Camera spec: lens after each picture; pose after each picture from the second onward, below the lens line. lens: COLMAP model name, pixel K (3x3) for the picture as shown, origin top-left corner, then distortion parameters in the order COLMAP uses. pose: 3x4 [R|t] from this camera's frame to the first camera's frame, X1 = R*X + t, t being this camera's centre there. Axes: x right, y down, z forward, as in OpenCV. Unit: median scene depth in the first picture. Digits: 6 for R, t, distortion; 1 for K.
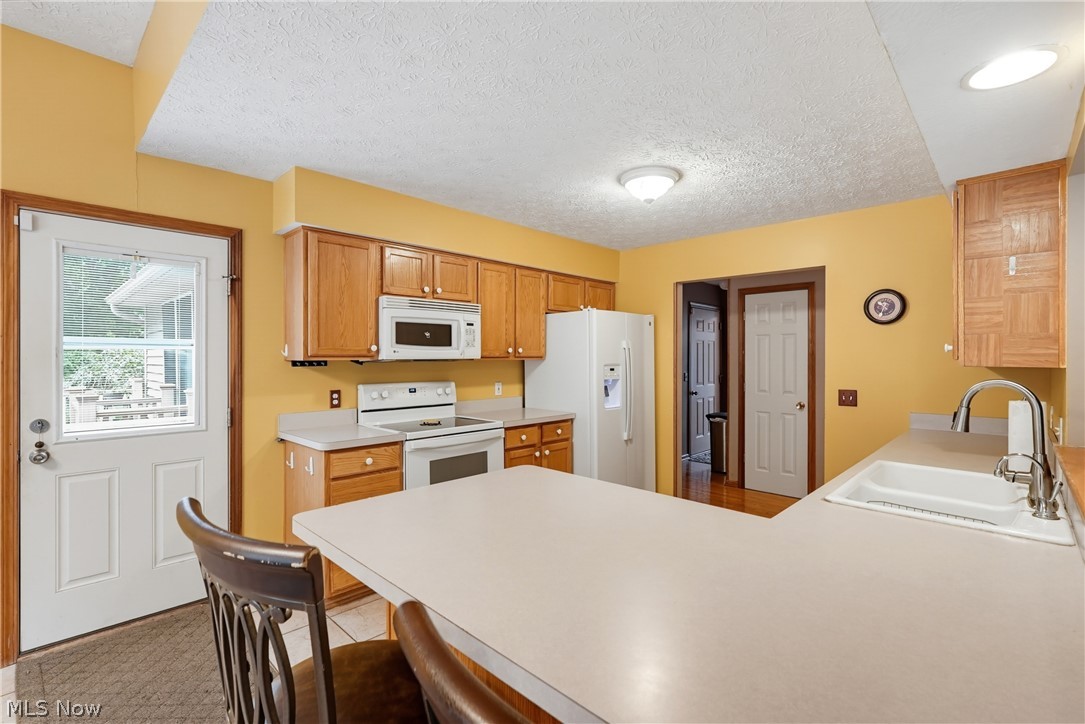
lens RADIAL K [[490.2, 0, 544.8], [0, 490.2, 357.3], [0, 0, 1]] dist [-0.010948, 0.003658]
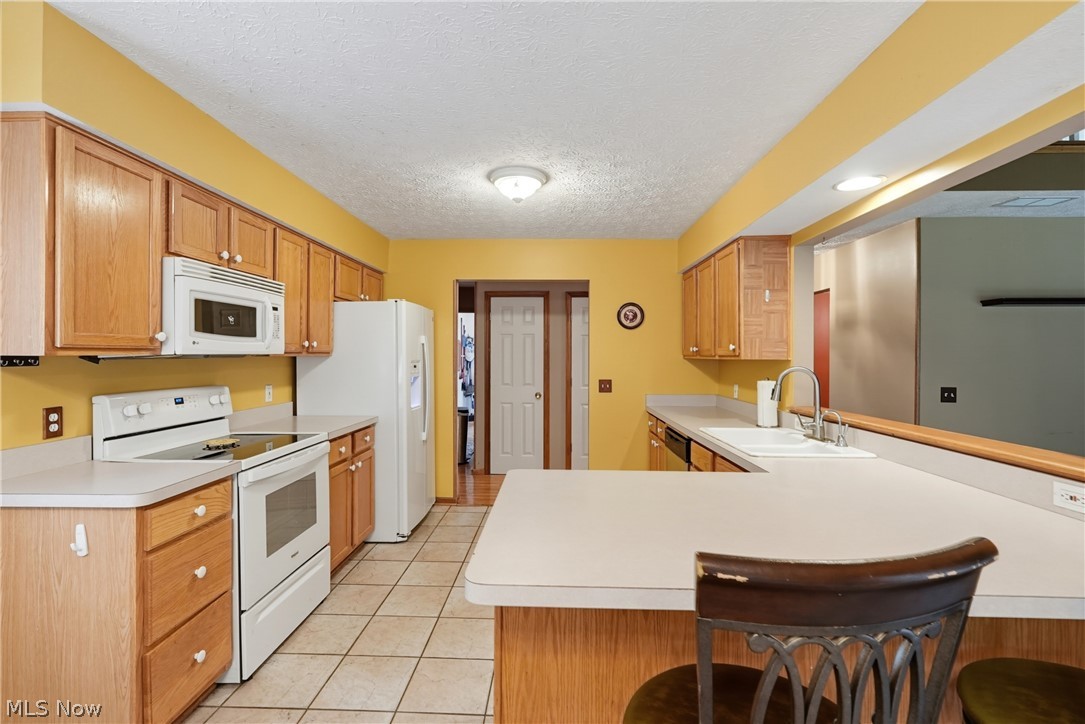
lens RADIAL K [[490.2, 0, 540.4], [0, 490.2, 353.7], [0, 0, 1]] dist [-0.010948, 0.003658]
pose [[0.741994, 0.004019, 0.670394, -0.382972], [-0.001466, 0.999989, -0.004372, 0.005177], [-0.670405, 0.002261, 0.741992, 0.182258]]
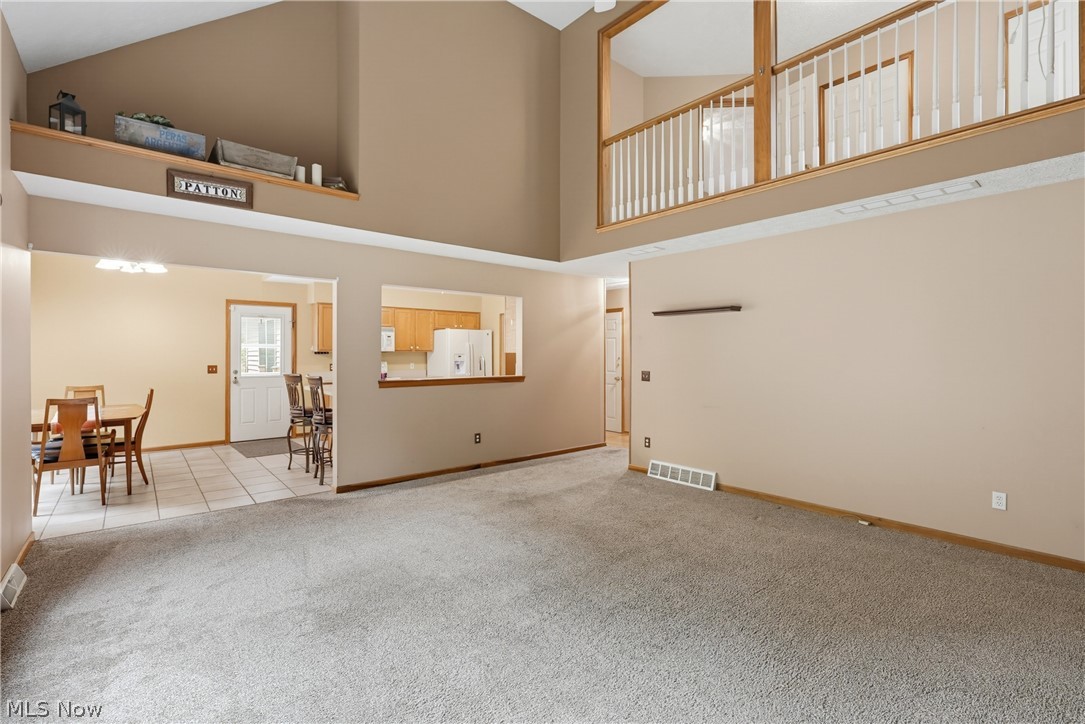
lens RADIAL K [[490.2, 0, 542.3], [0, 490.2, 353.7], [0, 0, 1]] dist [-0.010948, 0.003658]
pose [[0.994619, -0.000423, -0.103601, 0.888101], [0.000463, 1.000000, 0.000357, 0.015191], [0.103601, -0.000403, 0.994619, -1.357526]]
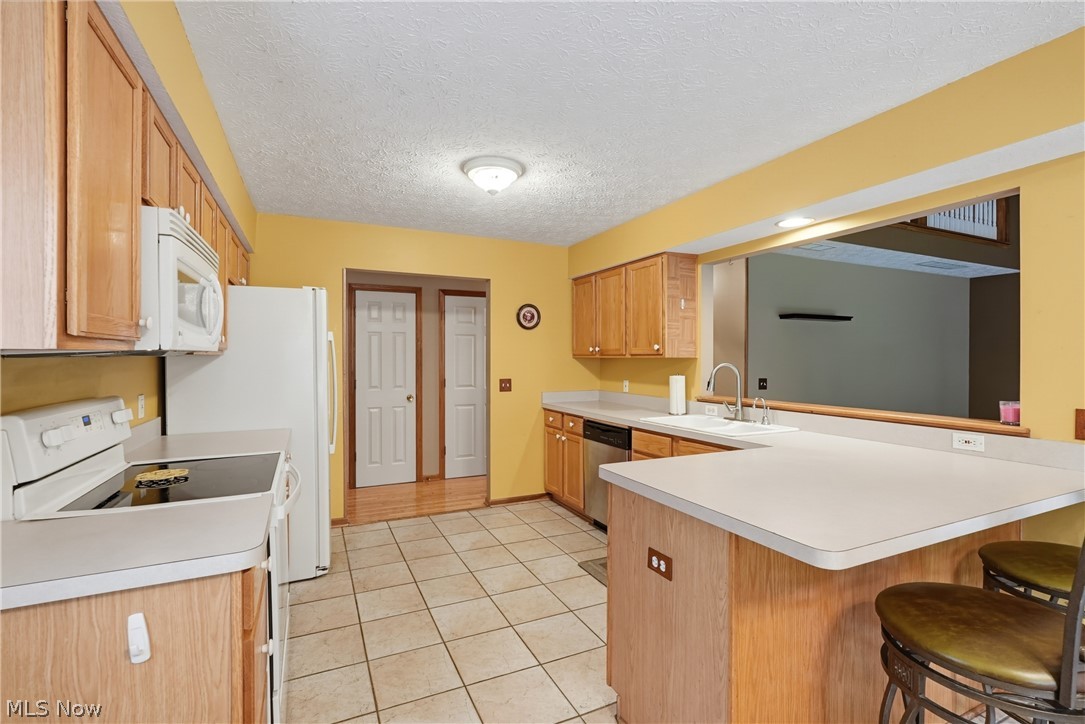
lens RADIAL K [[490.2, 0, 541.8], [0, 490.2, 357.2], [0, 0, 1]] dist [-0.010948, 0.003658]
pose [[0.355905, -0.000300, 0.934522, -0.587590], [0.000652, 1.000000, 0.000073, 0.010402], [-0.934522, 0.000584, 0.355906, 0.486773]]
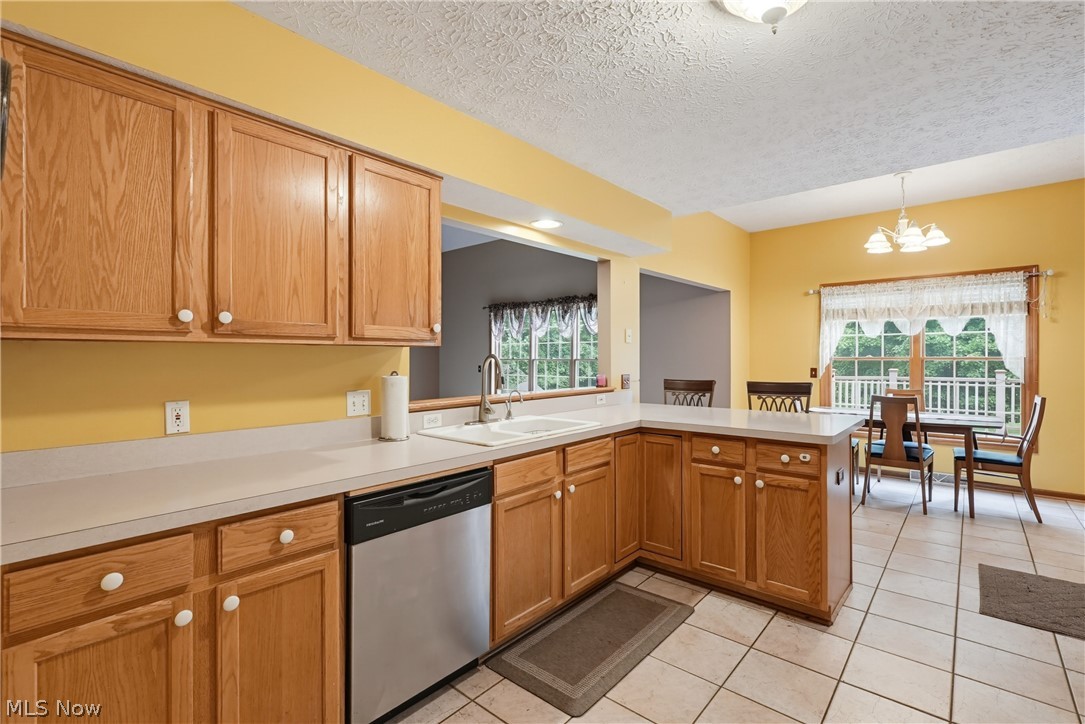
lens RADIAL K [[490.2, 0, 540.1], [0, 490.2, 354.1], [0, 0, 1]] dist [-0.010948, 0.003658]
pose [[-0.999176, 0.000891, -0.040581, 0.415448], [0.001100, 0.999986, -0.005134, 0.026727], [0.040576, -0.005174, -0.999163, 1.304037]]
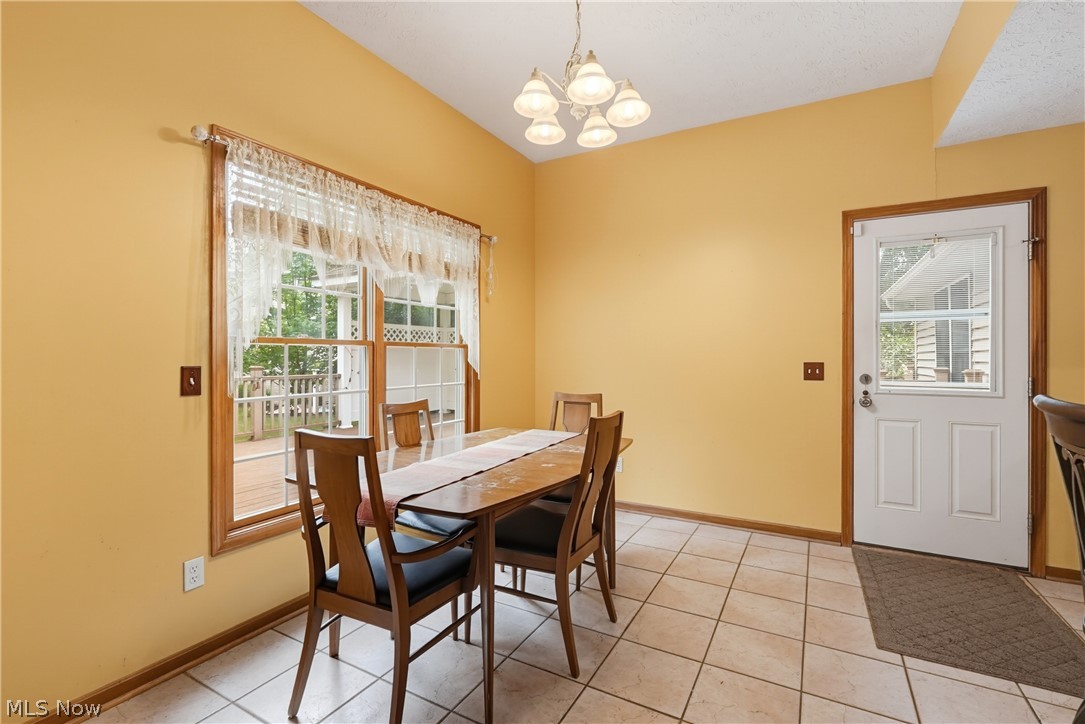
lens RADIAL K [[490.2, 0, 543.7], [0, 490.2, 354.5], [0, 0, 1]] dist [-0.010948, 0.003658]
pose [[0.251995, -0.003175, -0.967723, 0.032031], [-0.002524, 0.999989, -0.003938, 0.055833], [0.967725, 0.003435, 0.251985, -0.141227]]
